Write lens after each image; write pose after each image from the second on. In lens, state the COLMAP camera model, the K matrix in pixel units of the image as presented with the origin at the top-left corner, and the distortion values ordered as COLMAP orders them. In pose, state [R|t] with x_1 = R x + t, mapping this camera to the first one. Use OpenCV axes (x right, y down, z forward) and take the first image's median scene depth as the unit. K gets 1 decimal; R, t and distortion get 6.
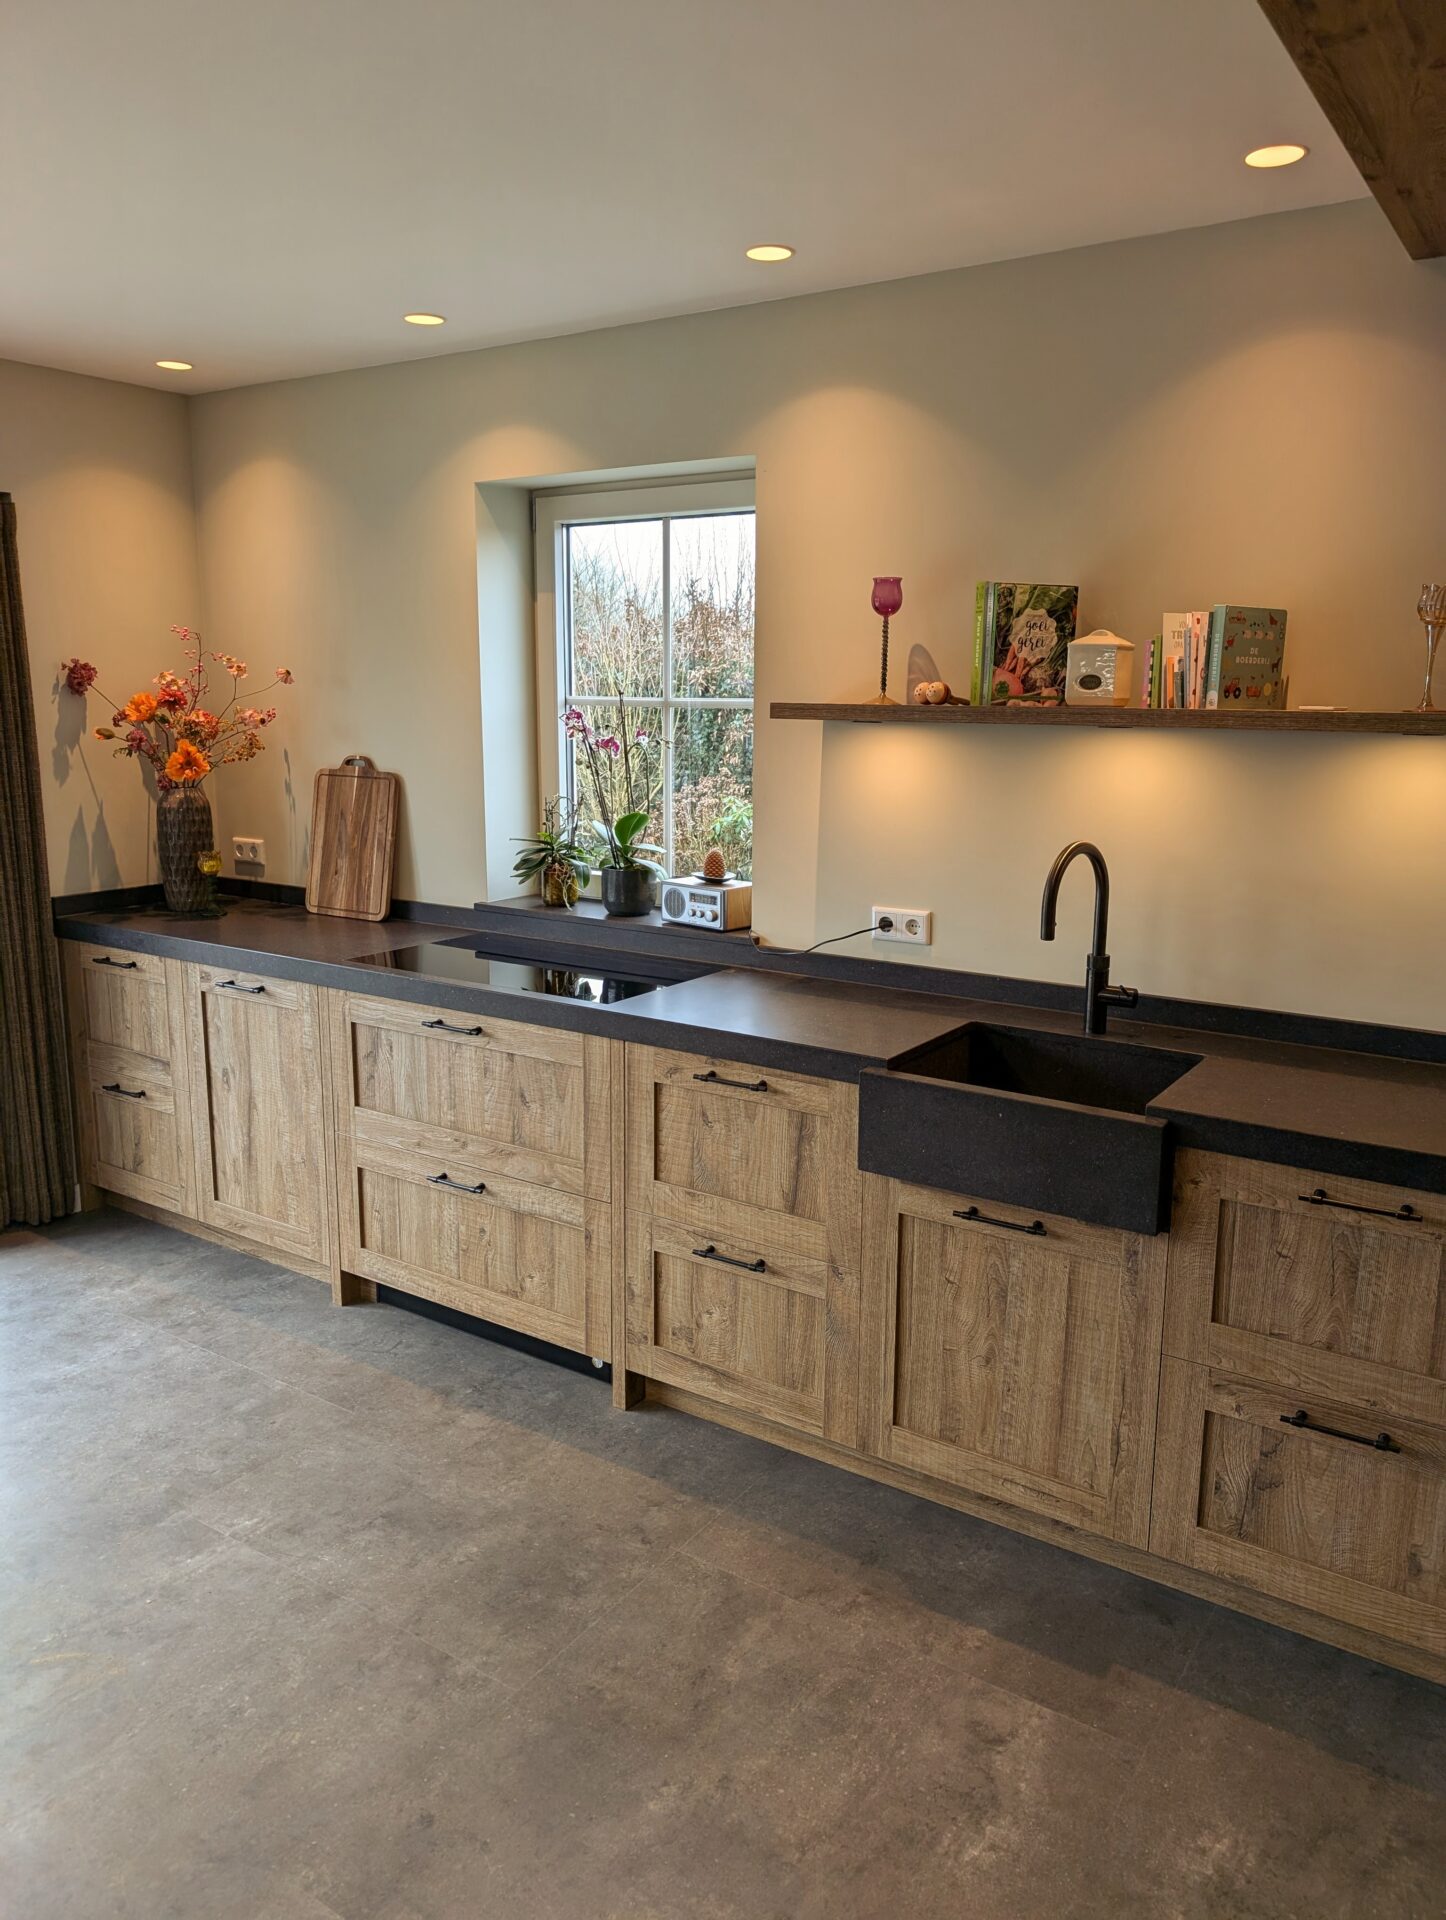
lens RADIAL K [[1384.1, 0, 722.0], [0, 1384.1, 951.5], [0, 0, 1]] dist [0.024412, -0.015739]
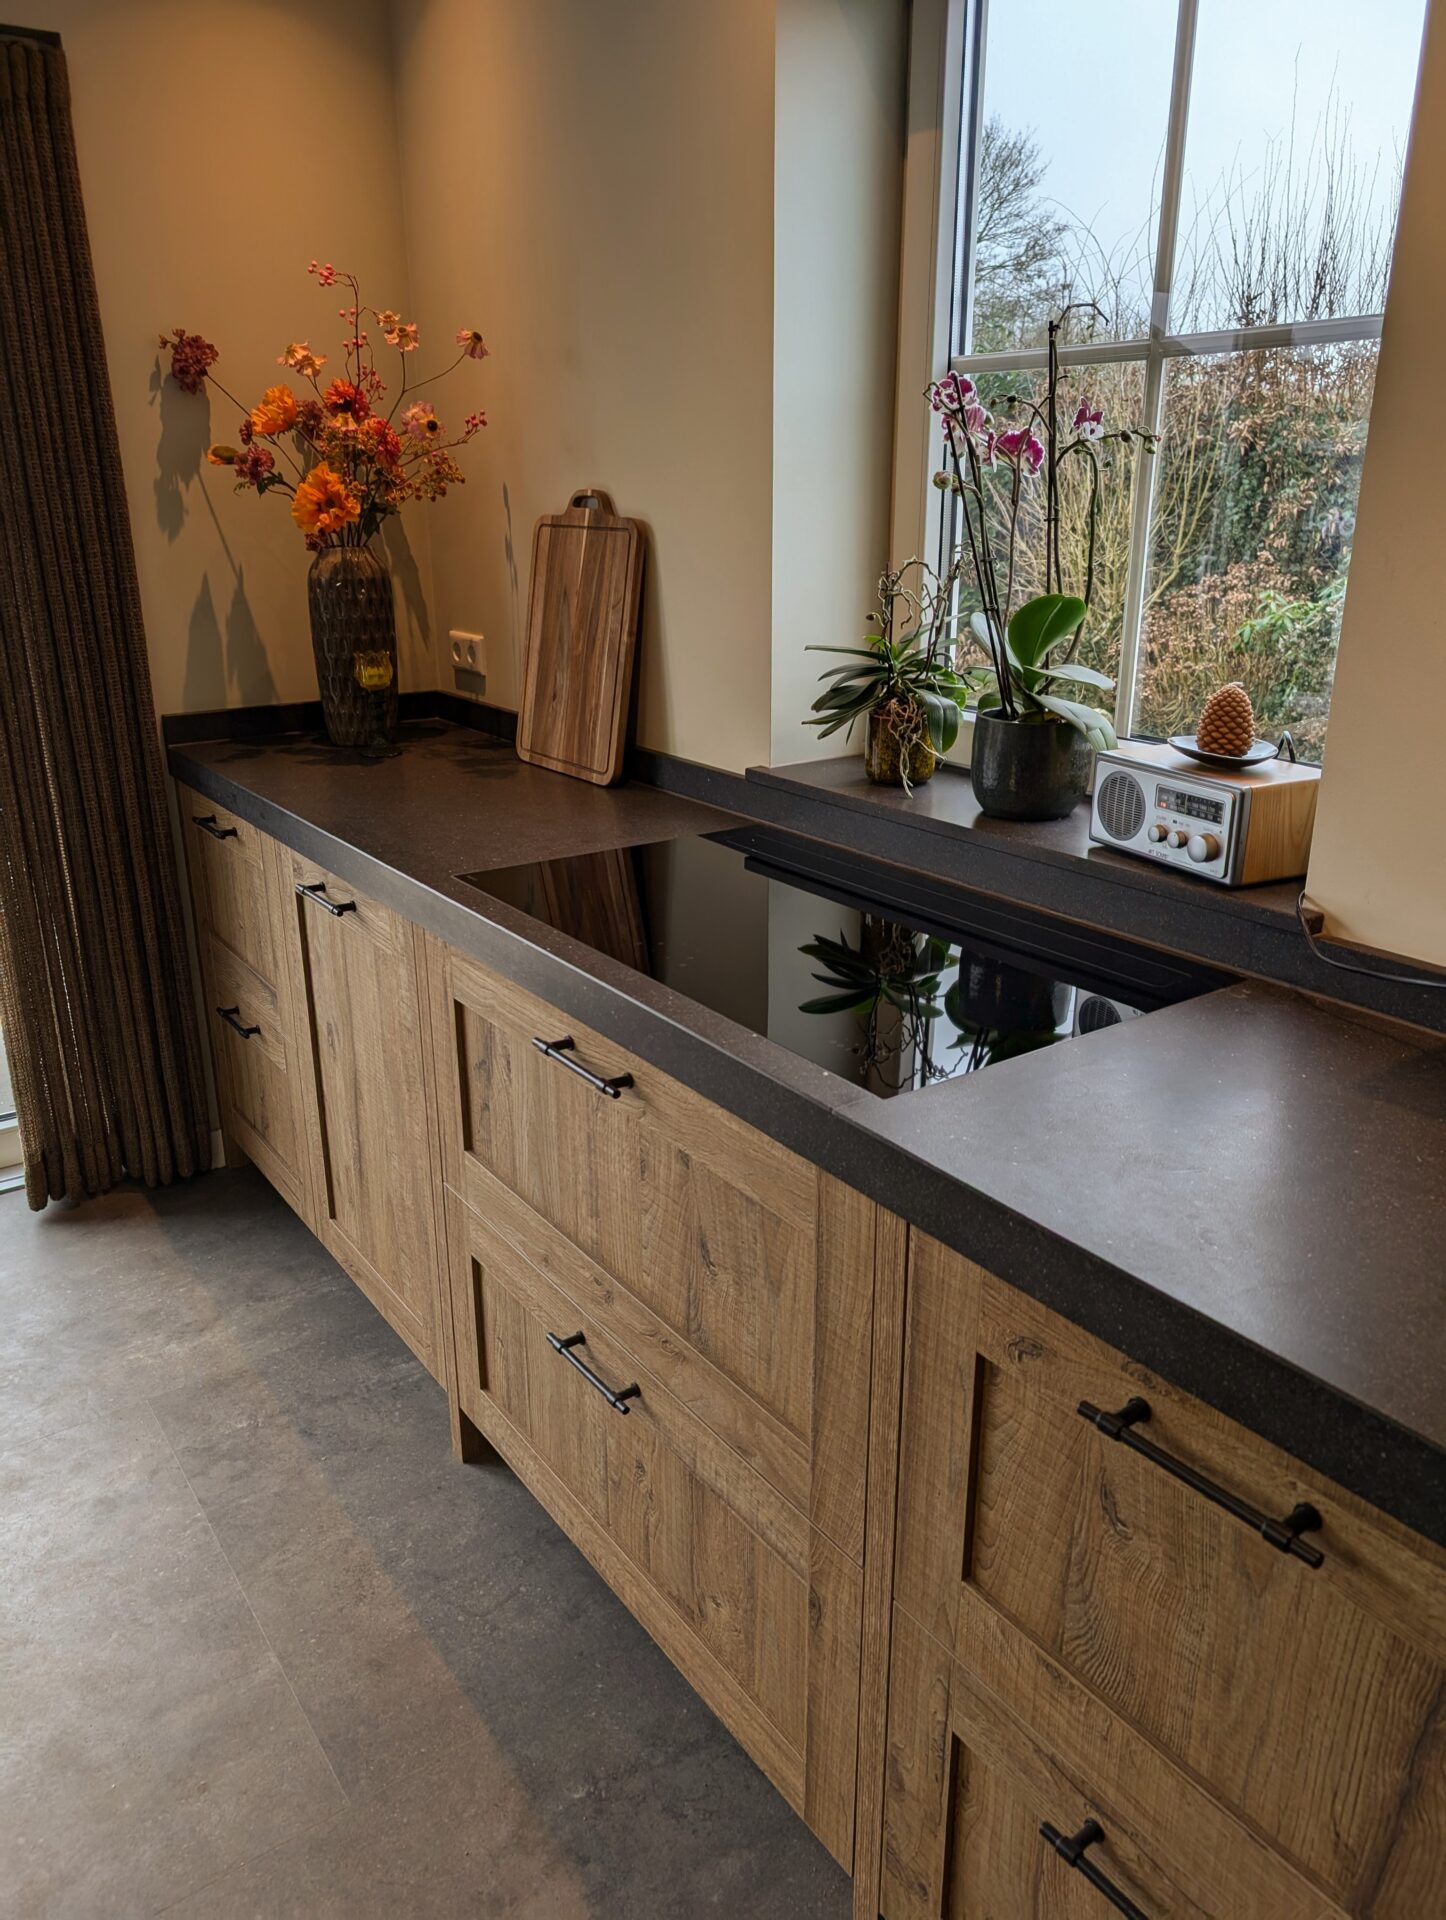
lens RADIAL K [[1384.1, 0, 725.8], [0, 1384.1, 953.2], [0, 0, 1]] dist [0.024412, -0.015739]
pose [[0.937843, 0.102727, -0.331509, -0.000951], [-0.054814, 0.987045, 0.150792, -0.047763], [0.342705, -0.123248, 0.931324, 0.528383]]
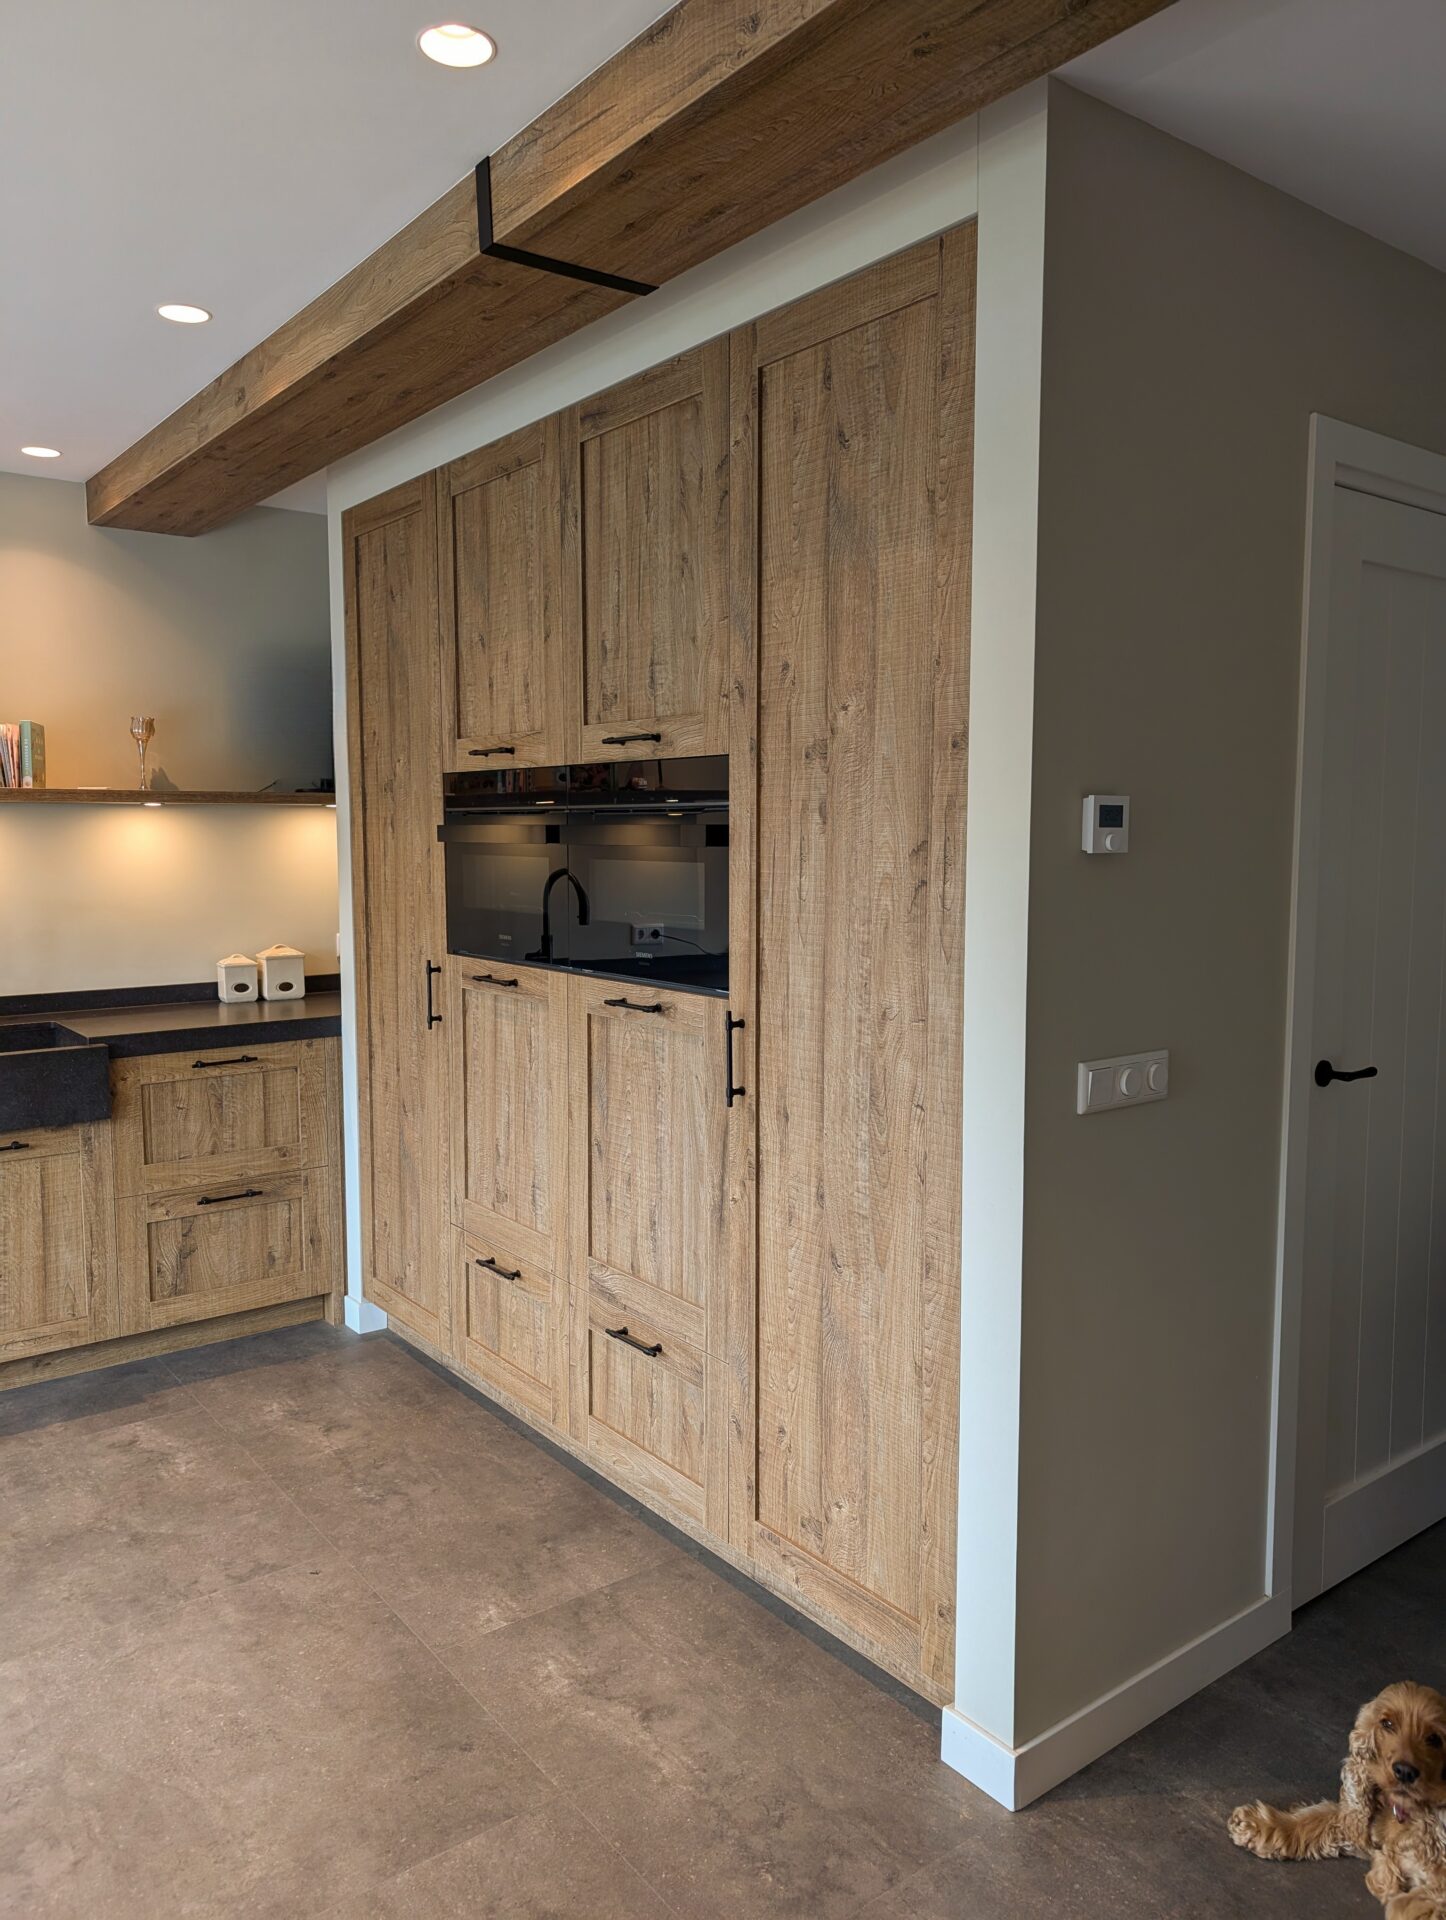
lens RADIAL K [[1384.1, 0, 723.8], [0, 1384.1, 959.3], [0, 0, 1]] dist [0.024412, -0.015739]
pose [[0.327958, -0.098026, 0.939593, -0.591870], [0.182829, 0.982384, 0.038675, 0.061501], [-0.926832, 0.159101, 0.340103, -0.129425]]
